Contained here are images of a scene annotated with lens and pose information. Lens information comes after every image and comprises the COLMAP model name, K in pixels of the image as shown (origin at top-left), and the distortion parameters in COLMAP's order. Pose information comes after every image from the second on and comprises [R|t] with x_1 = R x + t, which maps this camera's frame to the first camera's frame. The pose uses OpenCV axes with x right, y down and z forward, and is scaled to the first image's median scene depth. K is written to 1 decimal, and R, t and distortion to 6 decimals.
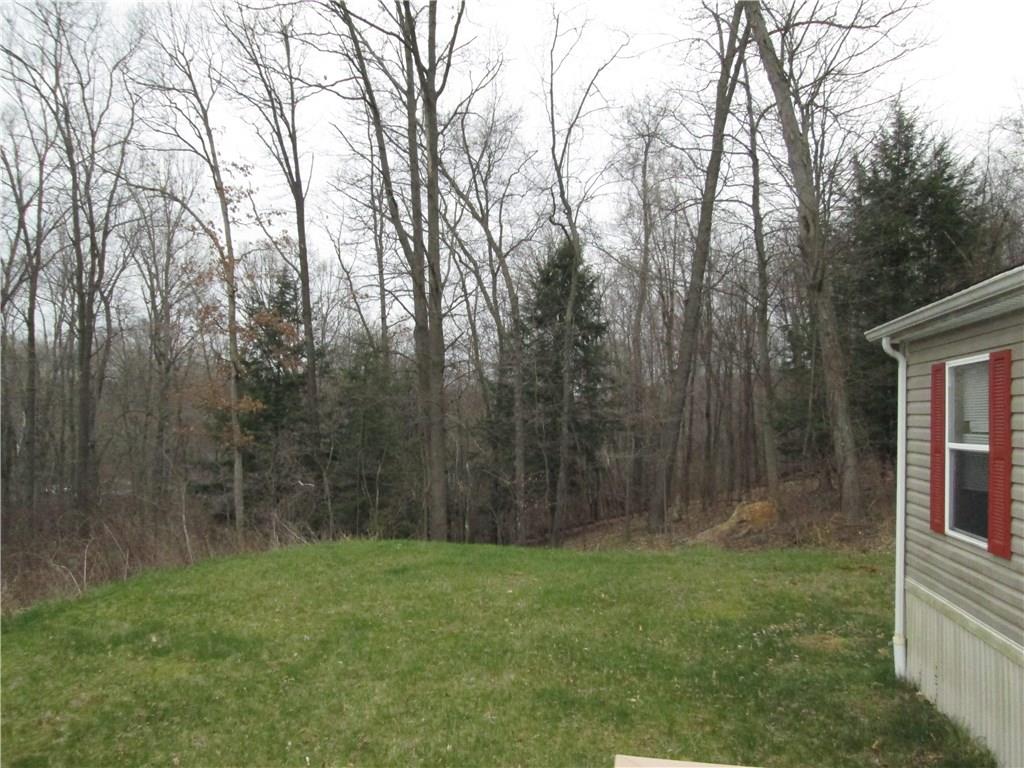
lens RADIAL K [[842.5, 0, 506.9], [0, 842.5, 389.8], [0, 0, 1]] dist [-0.056253, 0.006358]
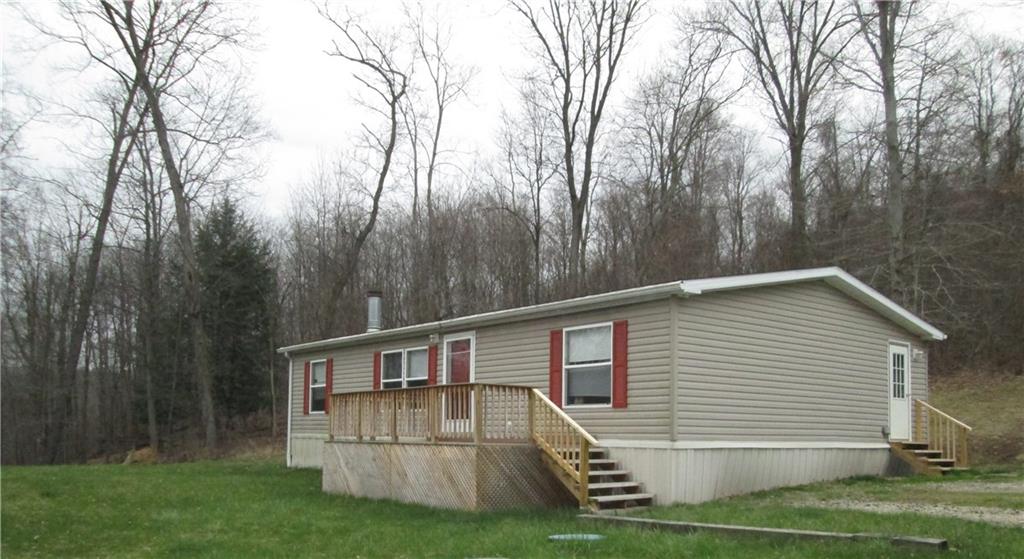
lens RADIAL K [[854.1, 0, 511.2], [0, 854.1, 376.5], [0, 0, 1]] dist [-0.052808, 0.001579]
pose [[0.656243, 0.040878, 0.753442, -1.287028], [-0.026744, 0.999164, -0.030916, 0.095504], [-0.754076, 0.000138, 0.656787, -1.568269]]
